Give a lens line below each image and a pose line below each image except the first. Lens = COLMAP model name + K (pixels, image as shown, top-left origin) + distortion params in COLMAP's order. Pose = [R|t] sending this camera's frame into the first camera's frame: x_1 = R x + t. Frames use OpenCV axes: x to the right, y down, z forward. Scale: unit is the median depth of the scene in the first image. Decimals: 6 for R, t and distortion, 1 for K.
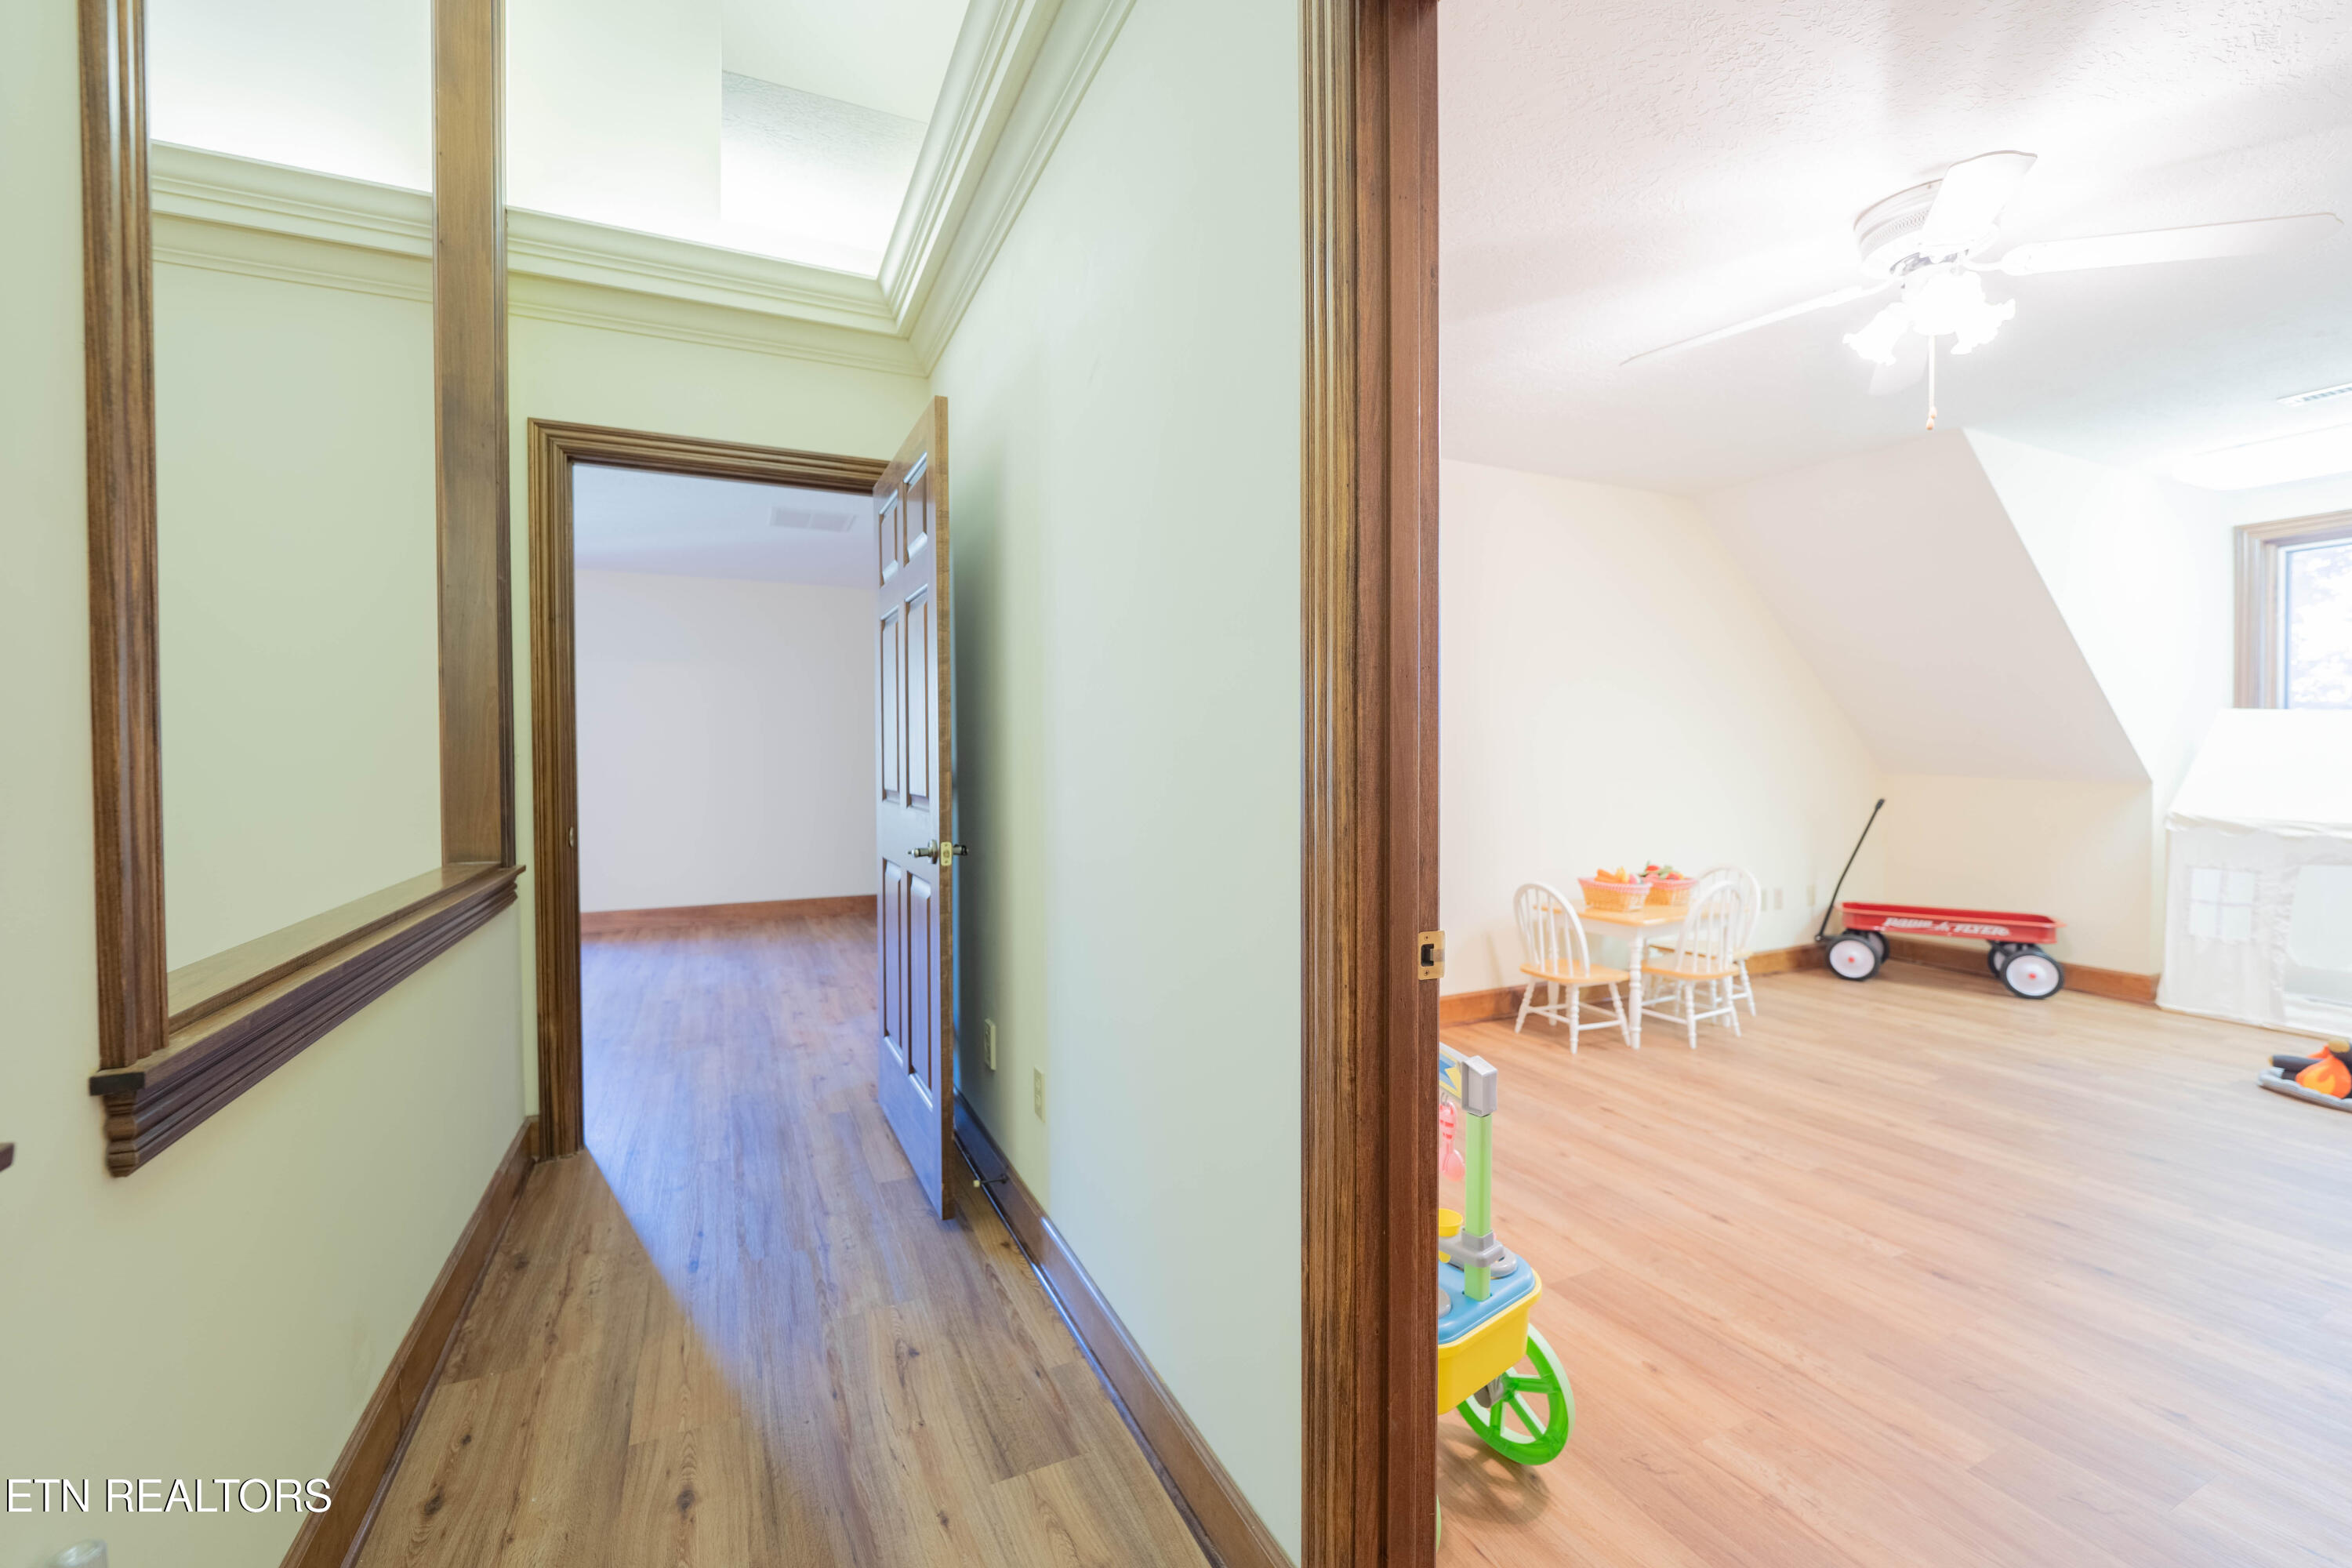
lens RADIAL K [[948.7, 0, 1164.2], [0, 948.7, 774.8], [0, 0, 1]] dist [-0.016582, -0.000363]
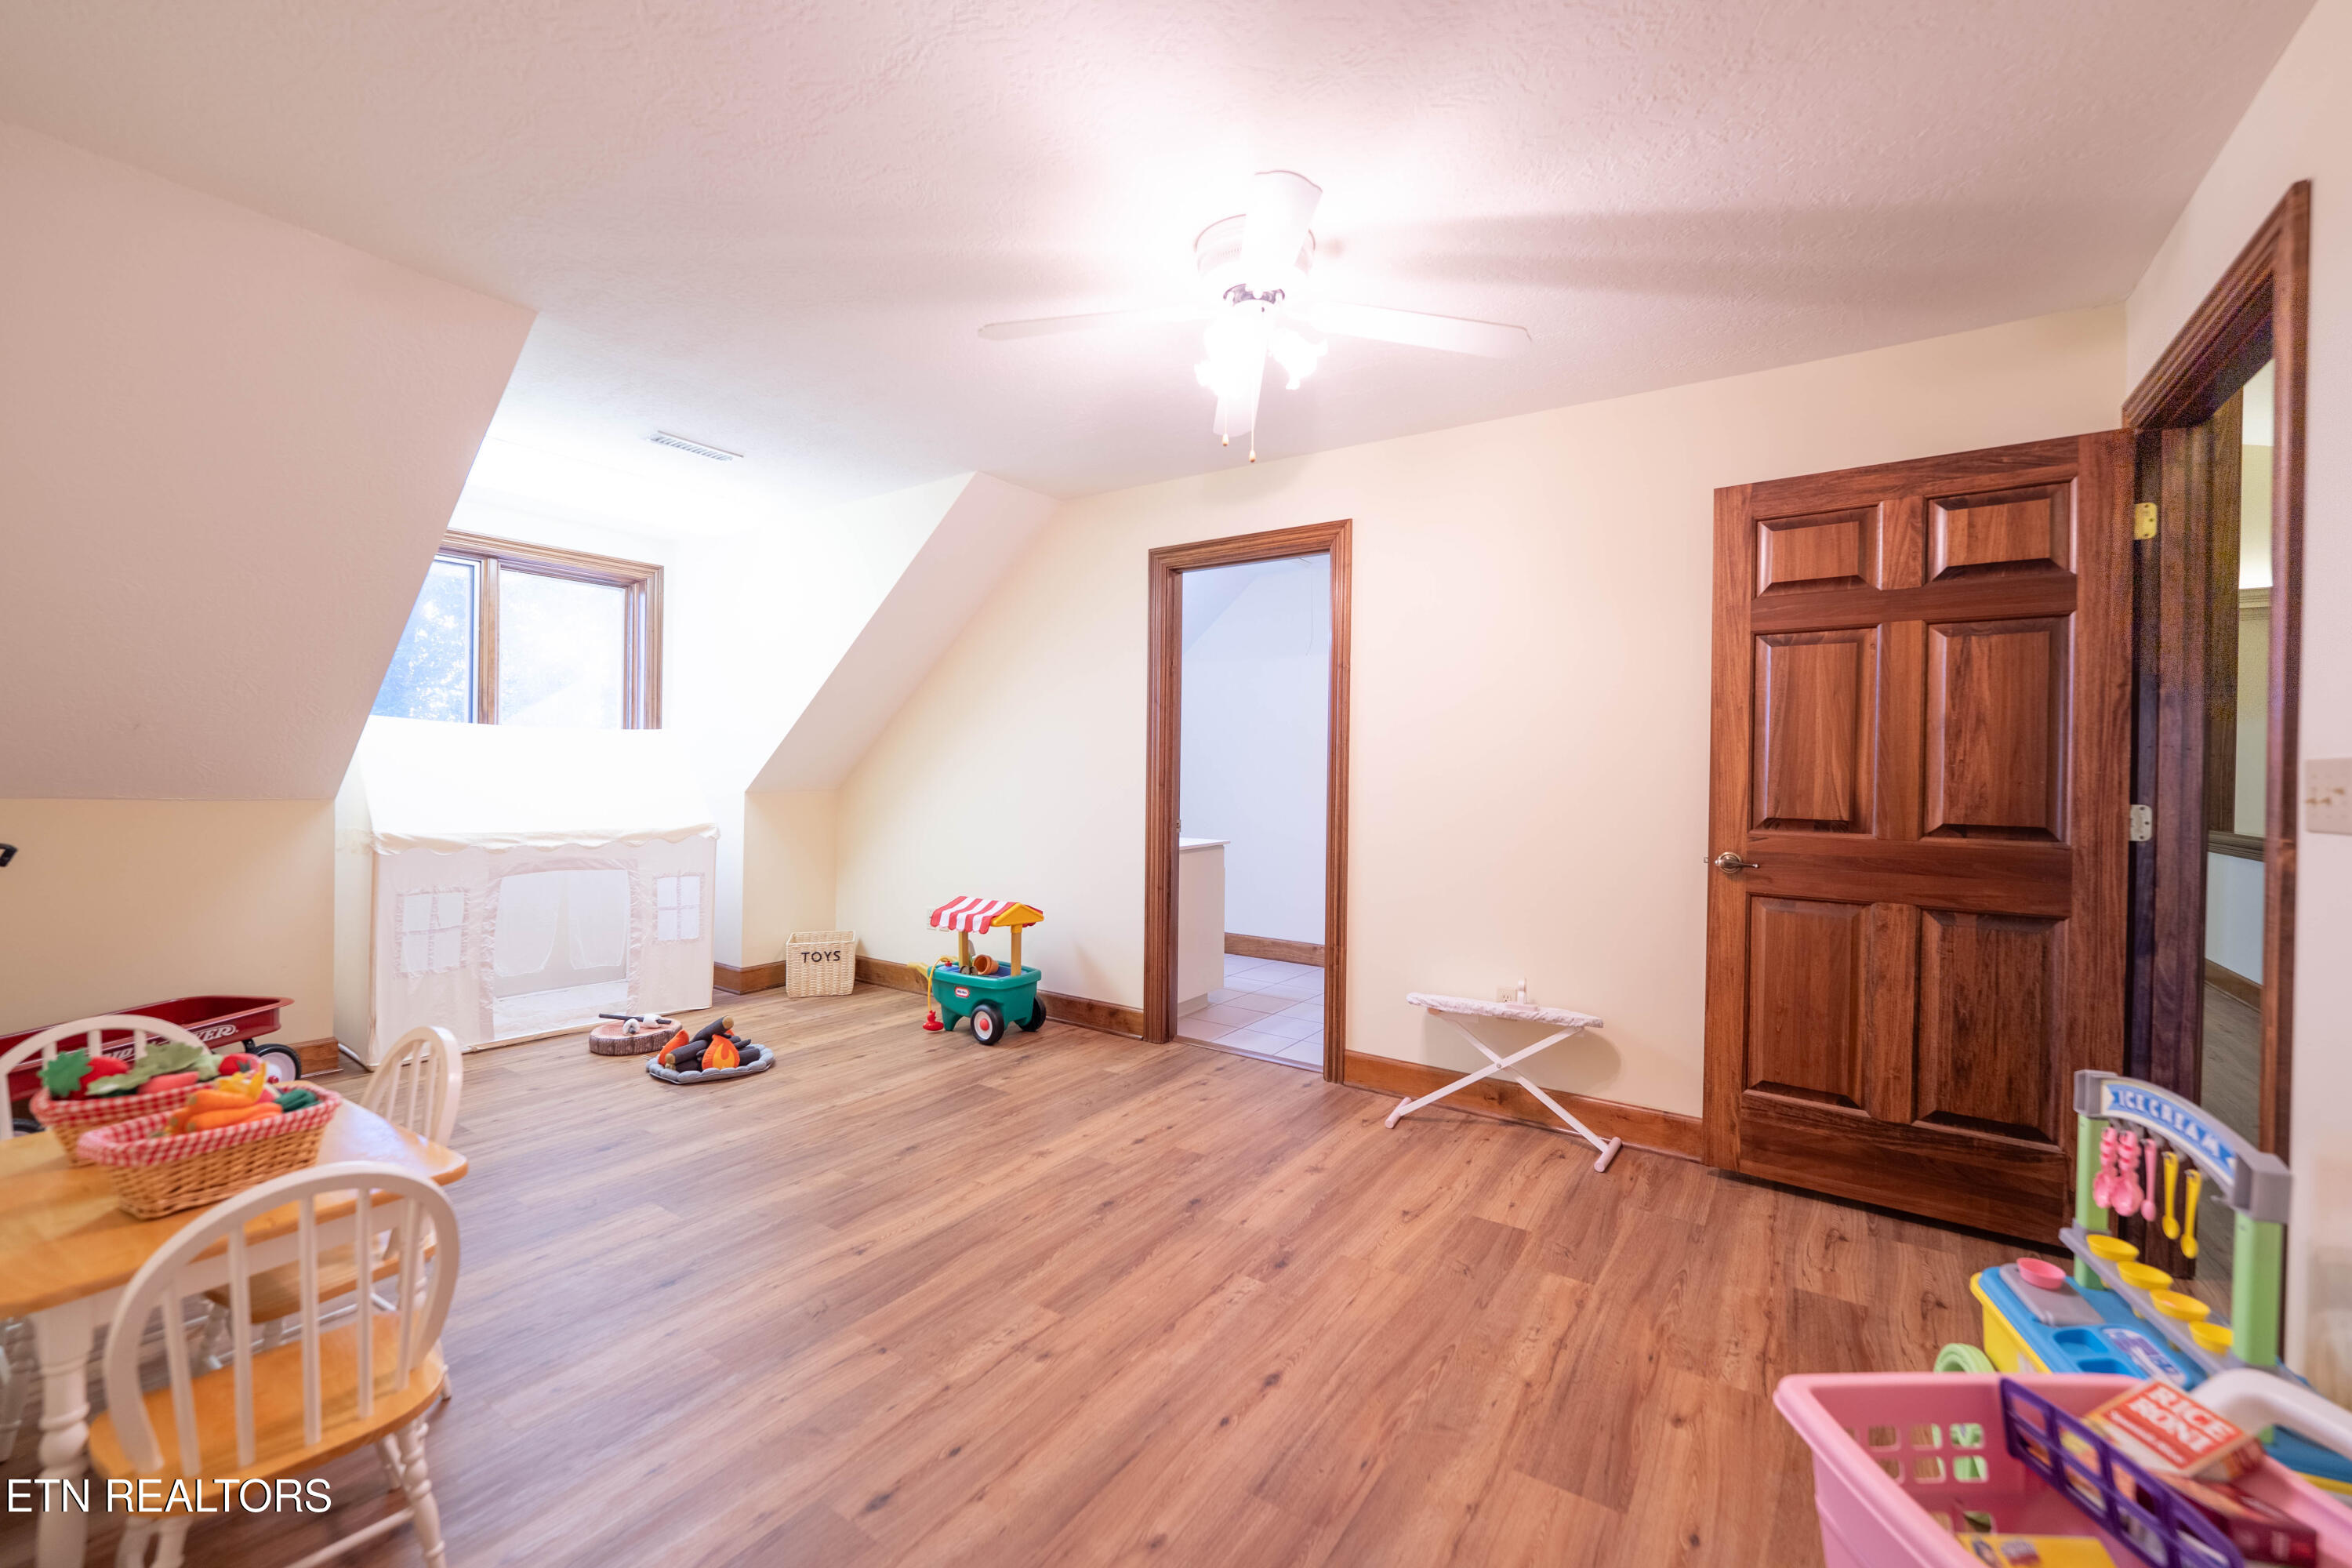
lens RADIAL K [[948.7, 0, 1164.2], [0, 948.7, 774.8], [0, 0, 1]] dist [-0.016582, -0.000363]
pose [[-0.502152, -0.007813, 0.864744, -0.028441], [0.007533, 0.999882, 0.013408, -0.033411], [-0.864746, 0.013247, -0.502034, 1.301268]]
